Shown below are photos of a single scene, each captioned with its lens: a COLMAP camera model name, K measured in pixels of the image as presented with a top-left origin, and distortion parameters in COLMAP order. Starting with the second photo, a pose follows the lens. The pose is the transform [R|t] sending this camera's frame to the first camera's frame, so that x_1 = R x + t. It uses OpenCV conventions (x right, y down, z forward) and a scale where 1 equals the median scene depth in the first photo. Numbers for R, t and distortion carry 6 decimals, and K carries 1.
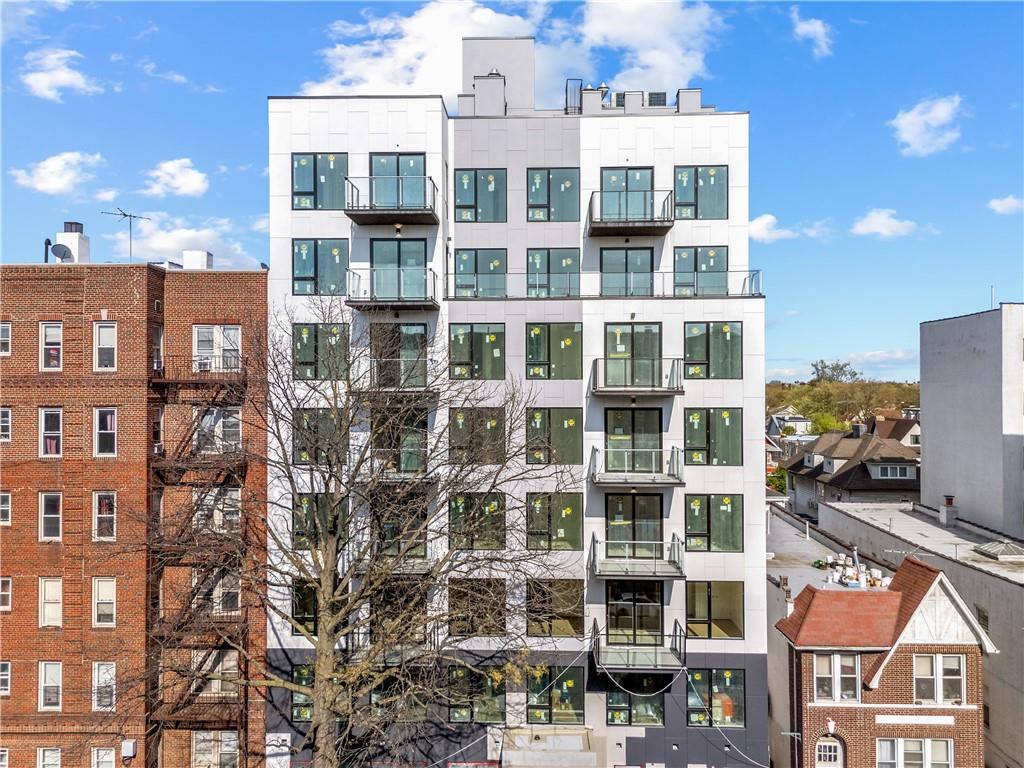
lens RADIAL K [[755.9, 0, 515.8], [0, 755.9, 380.4], [0, 0, 1]] dist [0.057671, -0.047056]
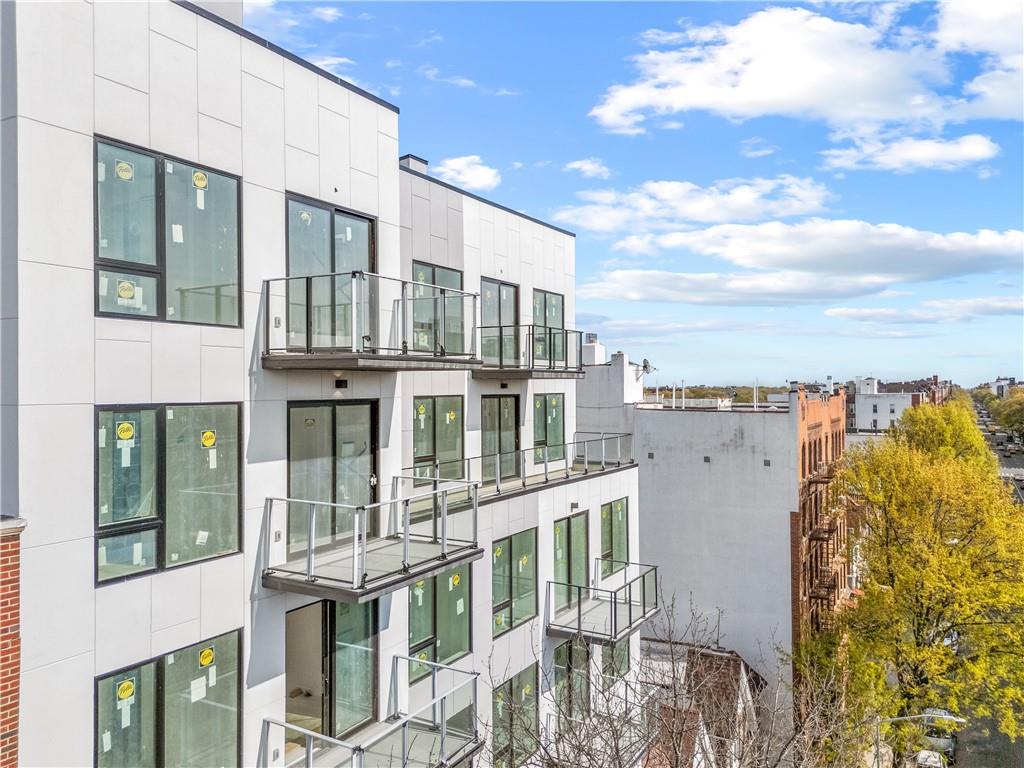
lens RADIAL K [[755.9, 0, 515.8], [0, 755.9, 380.4], [0, 0, 1]] dist [0.057671, -0.047056]
pose [[0.473058, 0.008579, 0.880990, -0.495178], [-0.002356, 0.999961, -0.008472, -0.195829], [-0.881028, 0.001932, 0.473060, 0.704289]]
